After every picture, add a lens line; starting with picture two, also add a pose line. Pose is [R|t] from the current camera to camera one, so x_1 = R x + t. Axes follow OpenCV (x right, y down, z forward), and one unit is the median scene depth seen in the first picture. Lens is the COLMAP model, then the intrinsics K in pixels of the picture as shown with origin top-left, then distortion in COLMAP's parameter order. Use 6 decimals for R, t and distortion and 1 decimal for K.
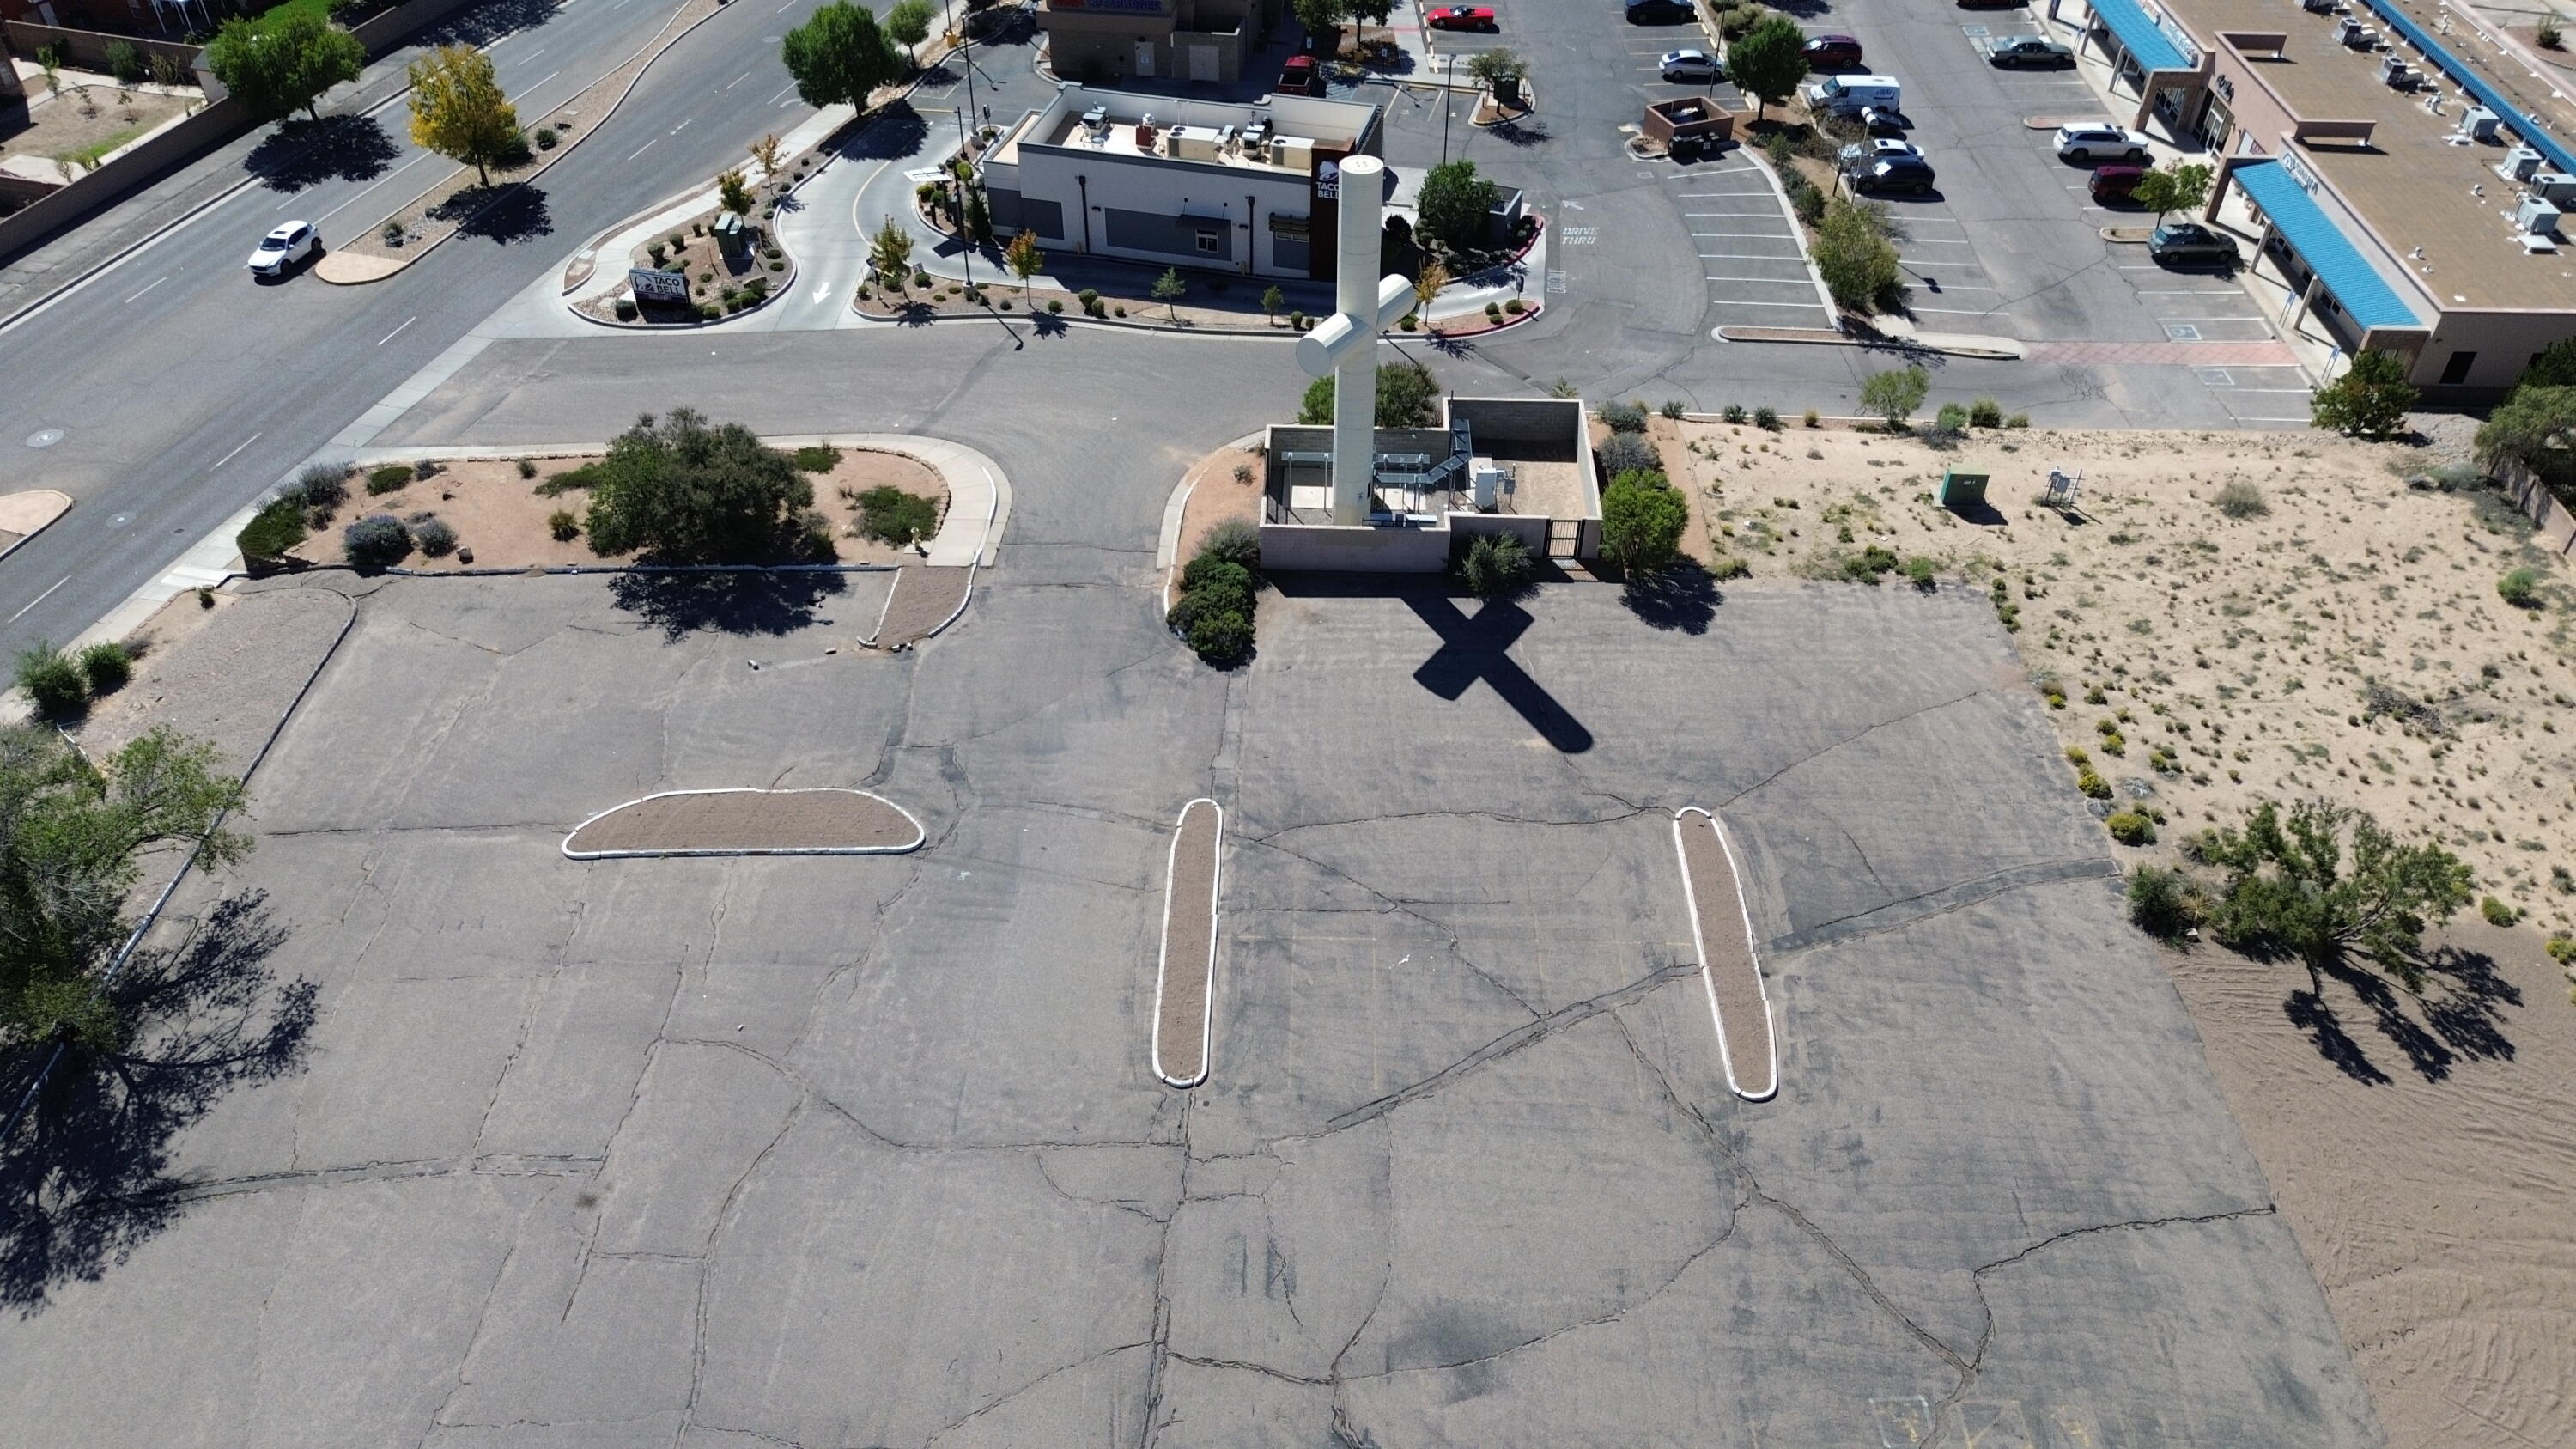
lens RADIAL K [[1816.3, 0, 1278.4], [0, 1816.3, 741.5], [0, 0, 1]] dist [0.073501, -0.083118]
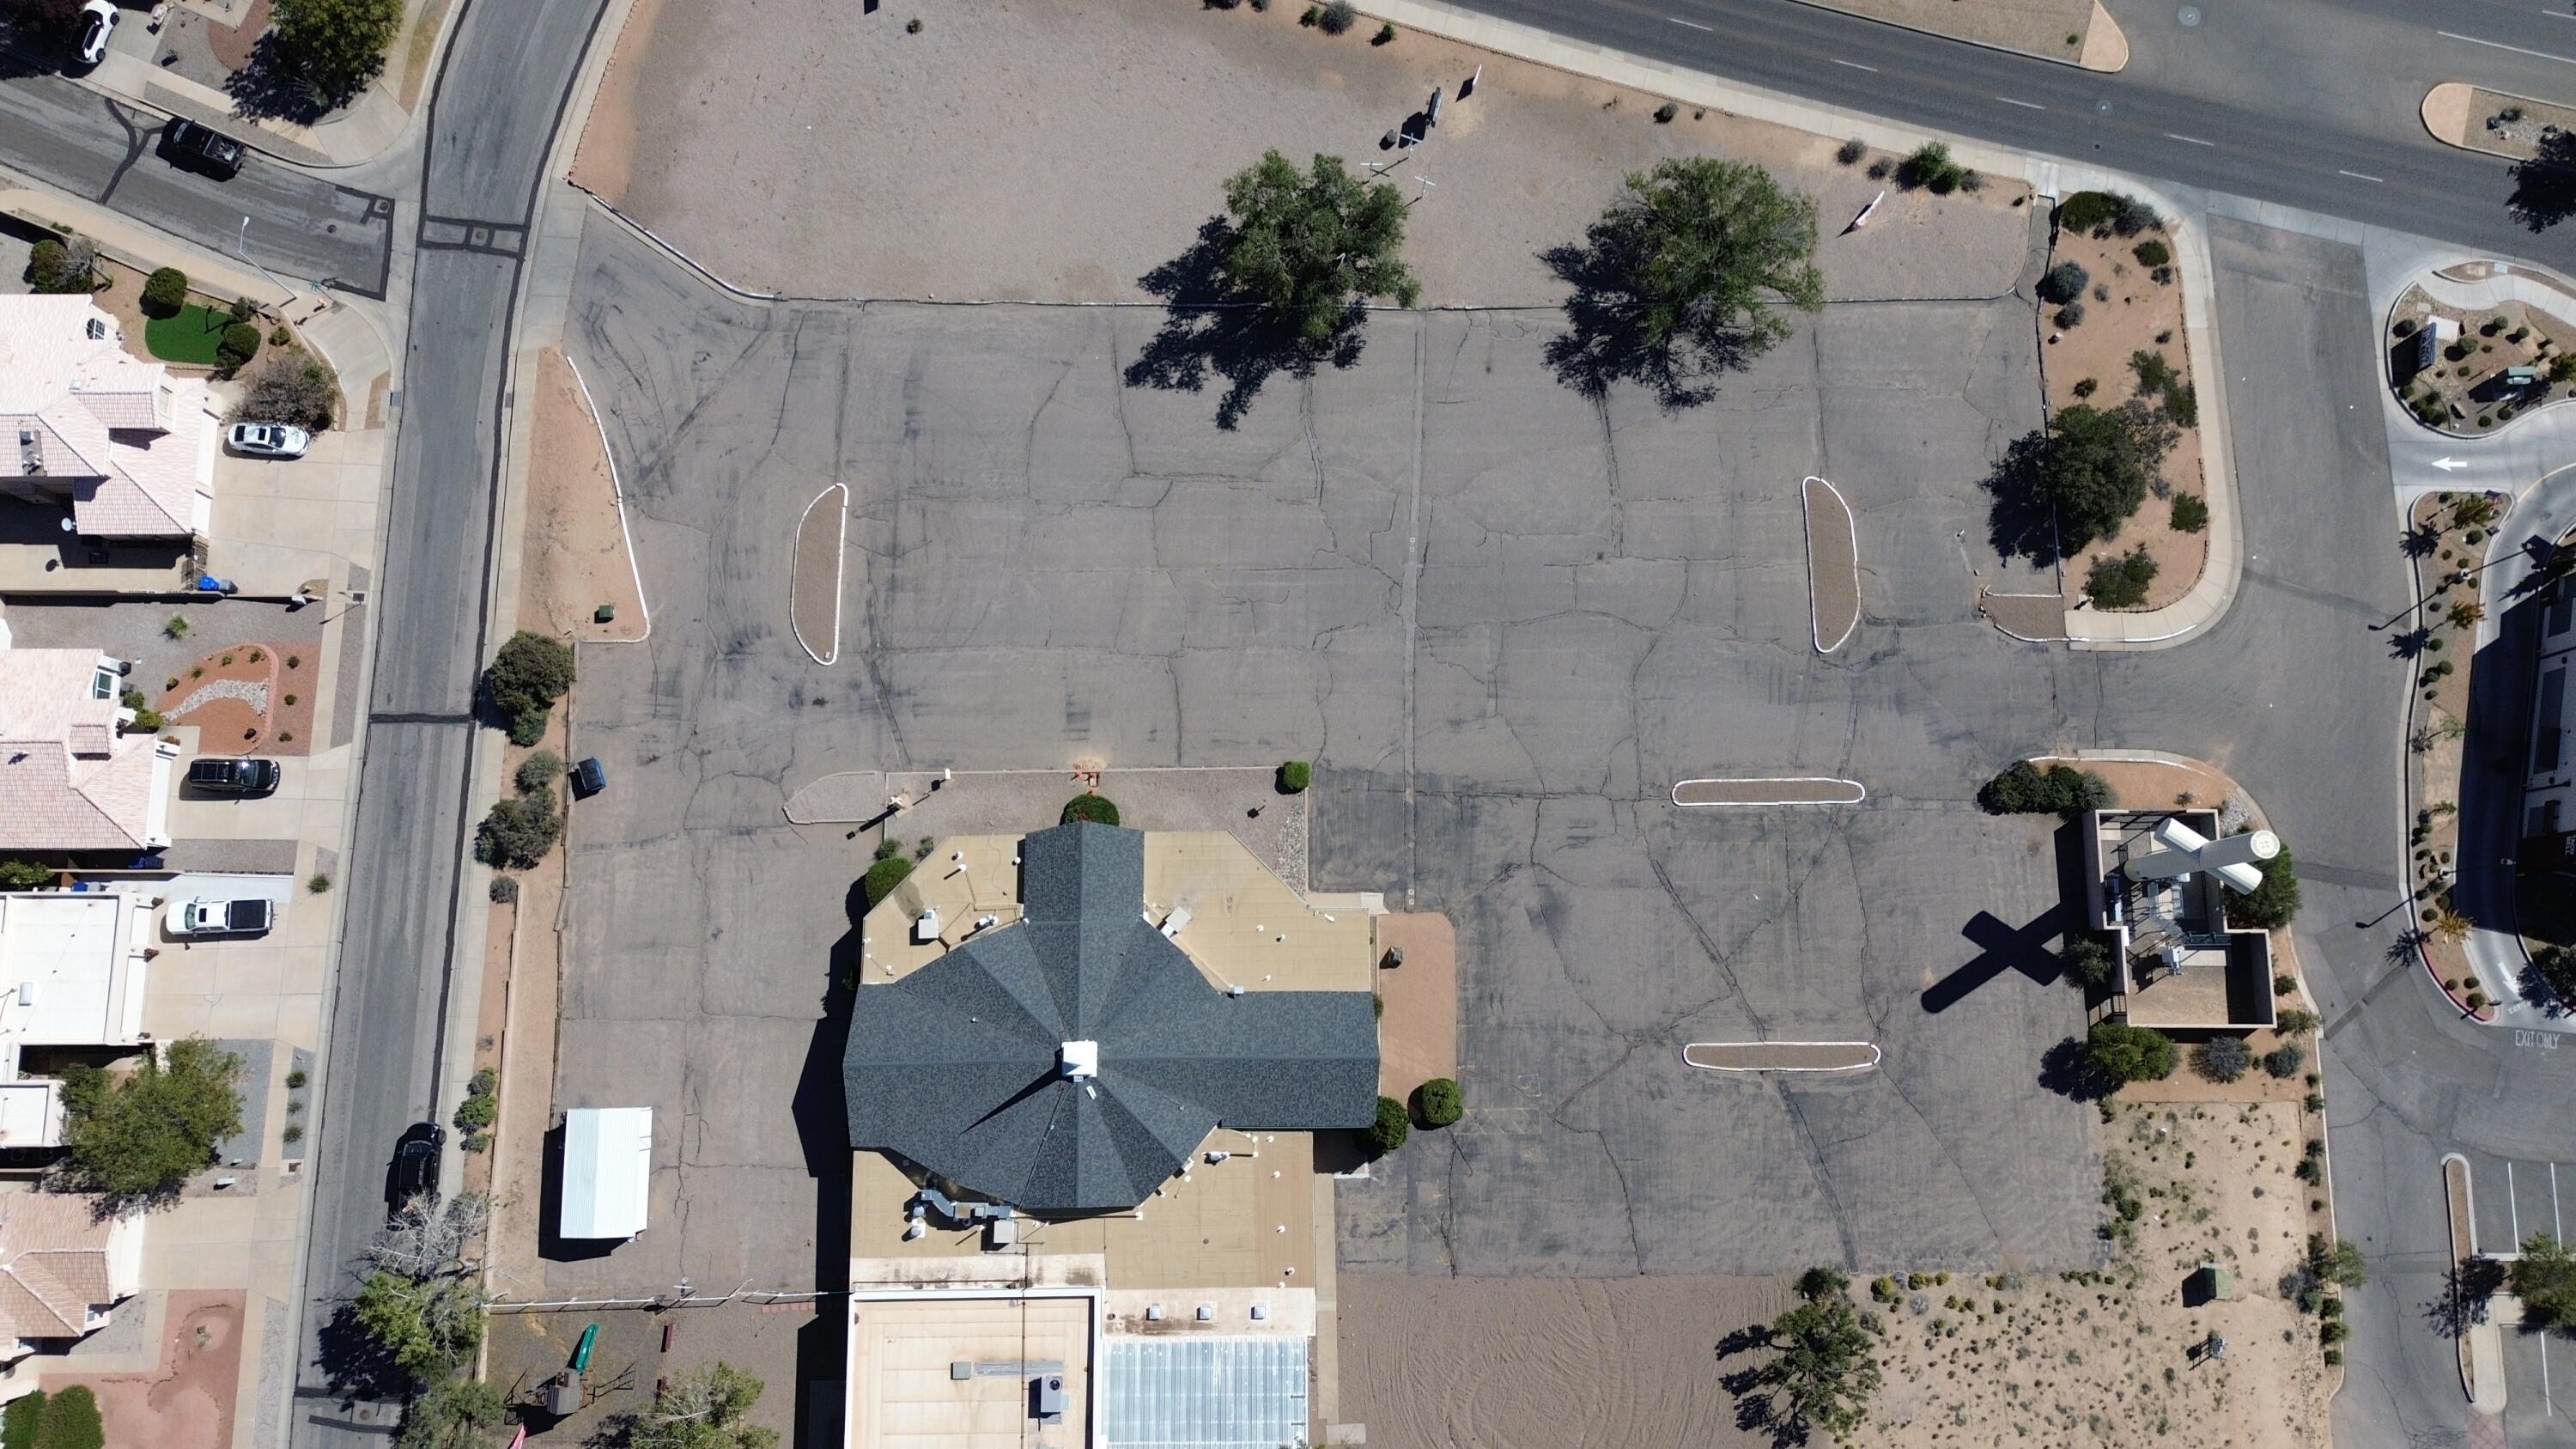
lens RADIAL K [[1816.3, 0, 1282.9], [0, 1816.3, 721.5], [0, 0, 1]] dist [0.073501, -0.083118]
pose [[0.035345, 0.984774, -0.170207, 0.190728], [-0.657625, 0.151162, 0.738024, -0.999028], [0.752515, 0.085847, 0.652955, -0.710057]]
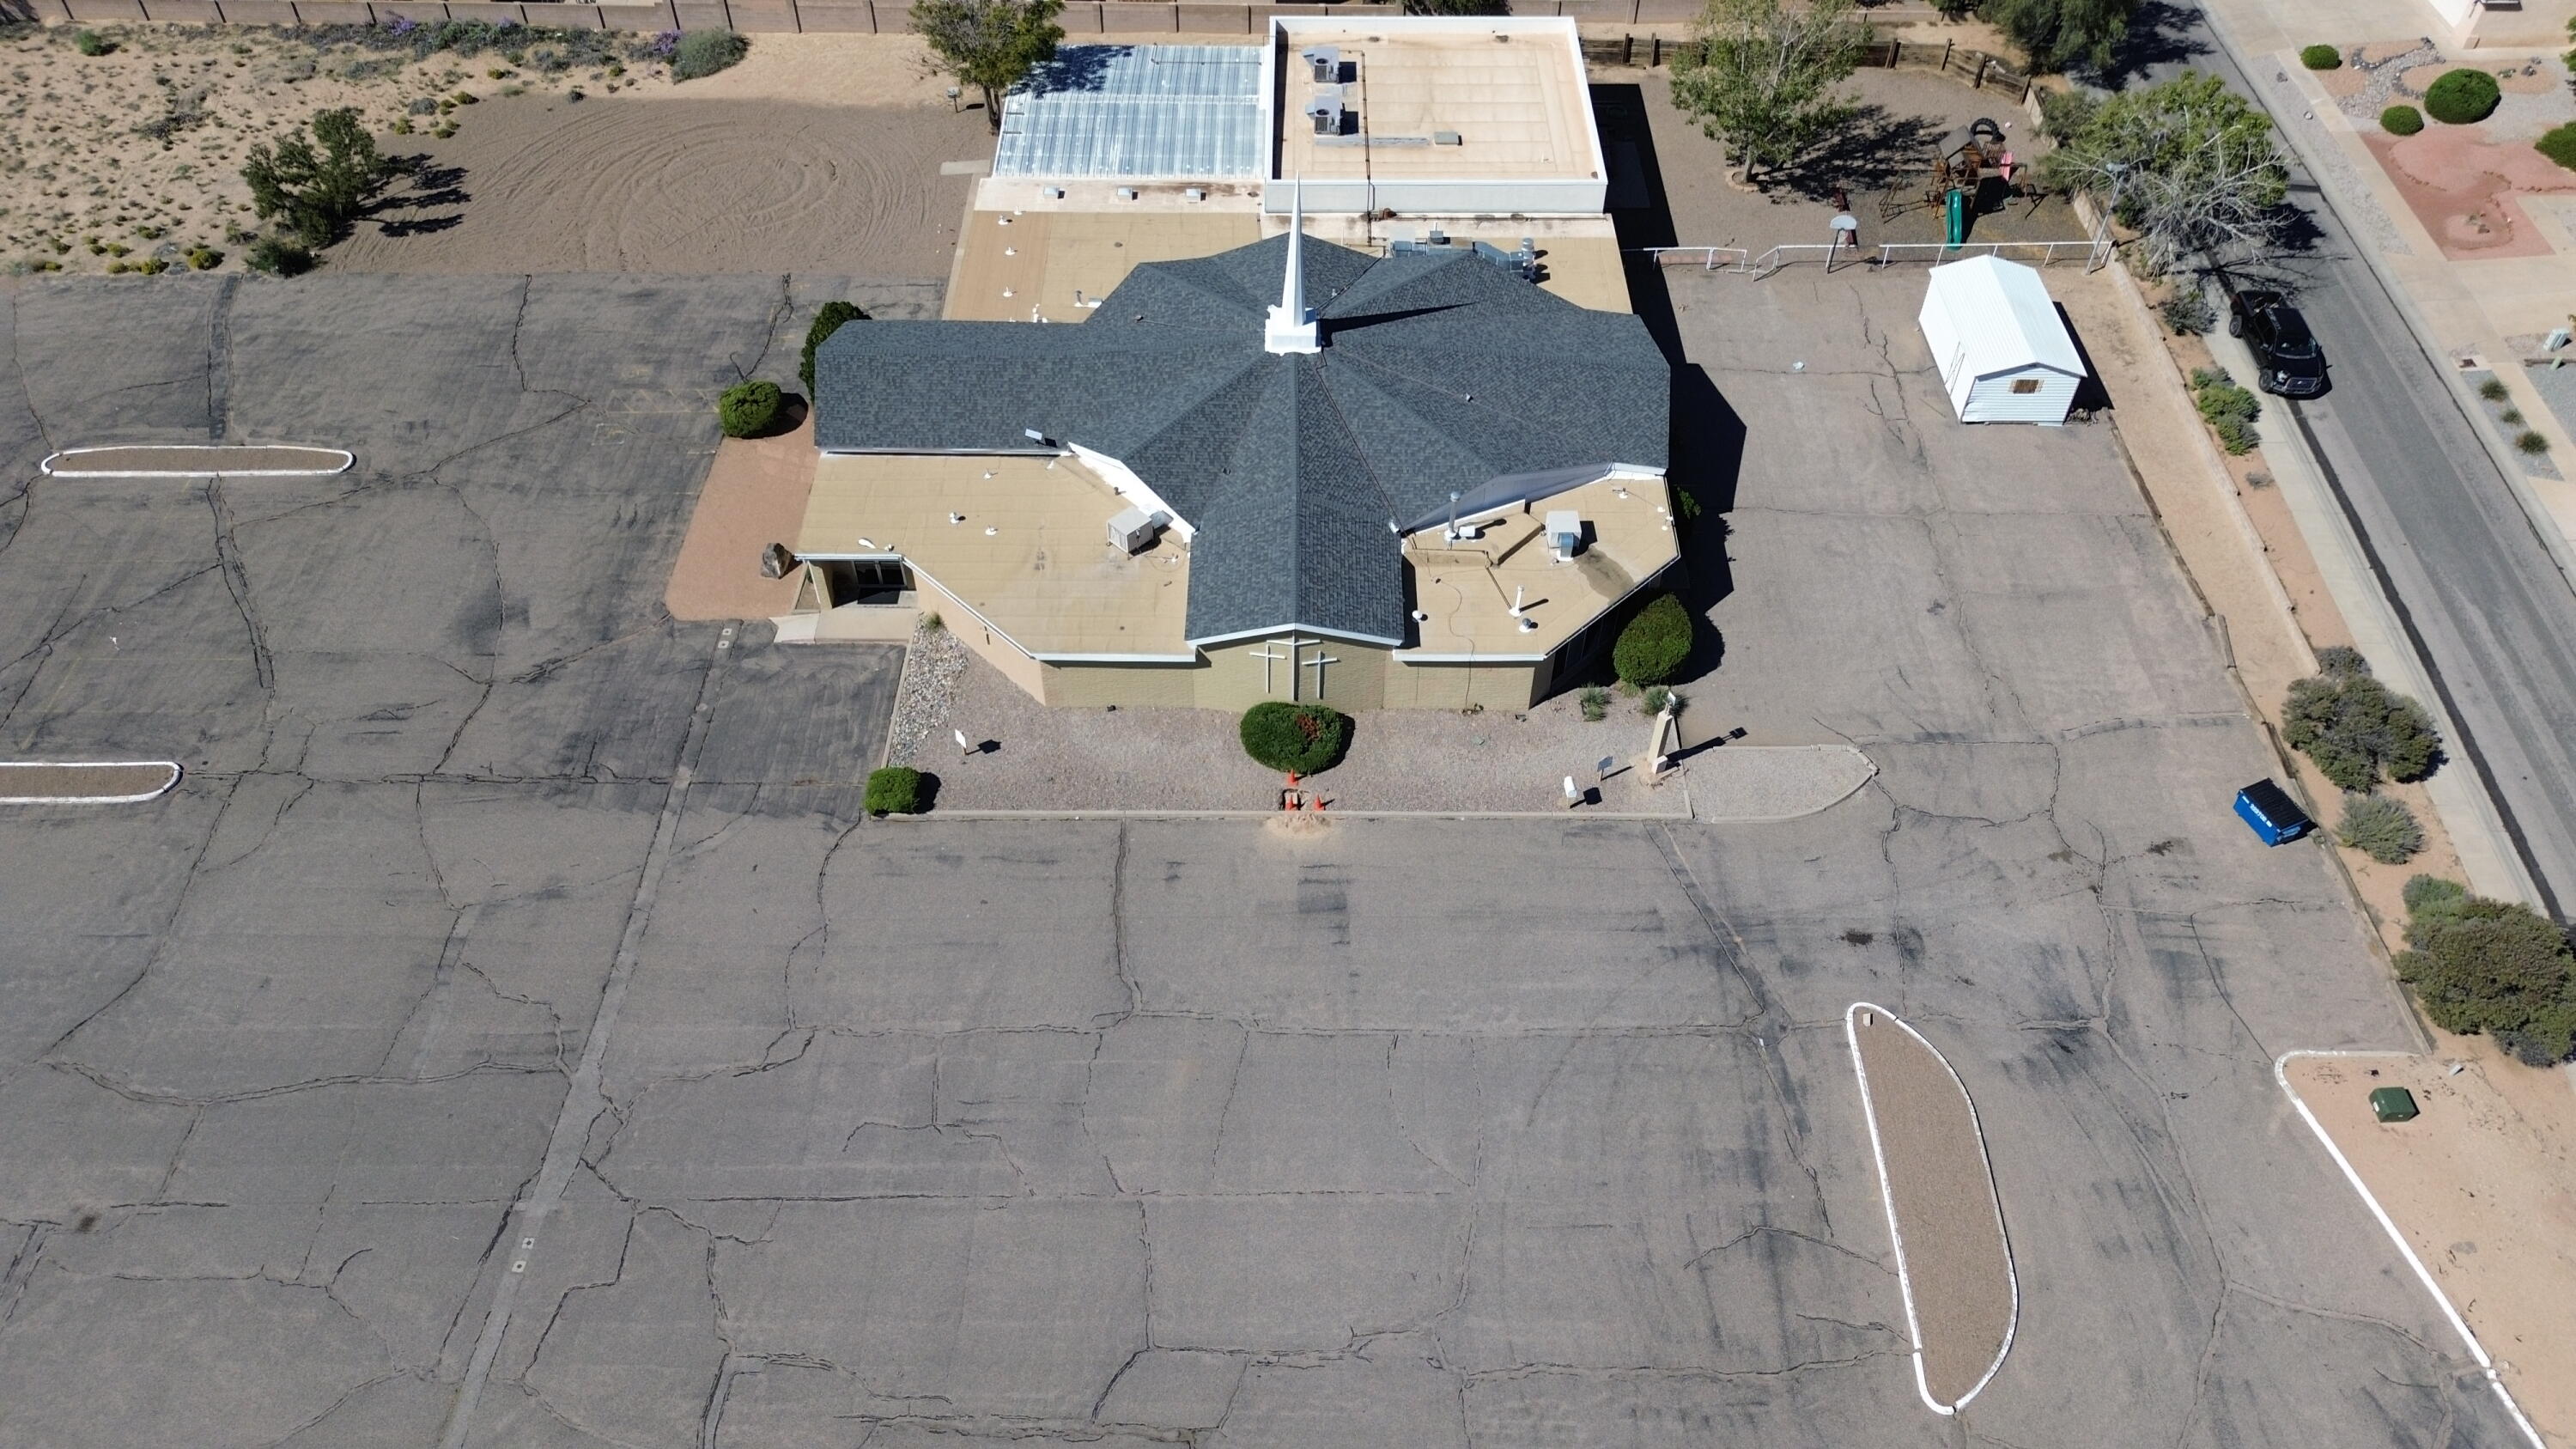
lens RADIAL K [[1816.3, 0, 1285.0], [0, 1816.3, 733.7], [0, 0, 1]] dist [0.073501, -0.083118]
pose [[-0.020414, -0.735084, 0.677668, -0.727476], [0.657594, 0.500690, 0.562920, -0.019588], [-0.753096, 0.457122, 0.473166, -0.086718]]
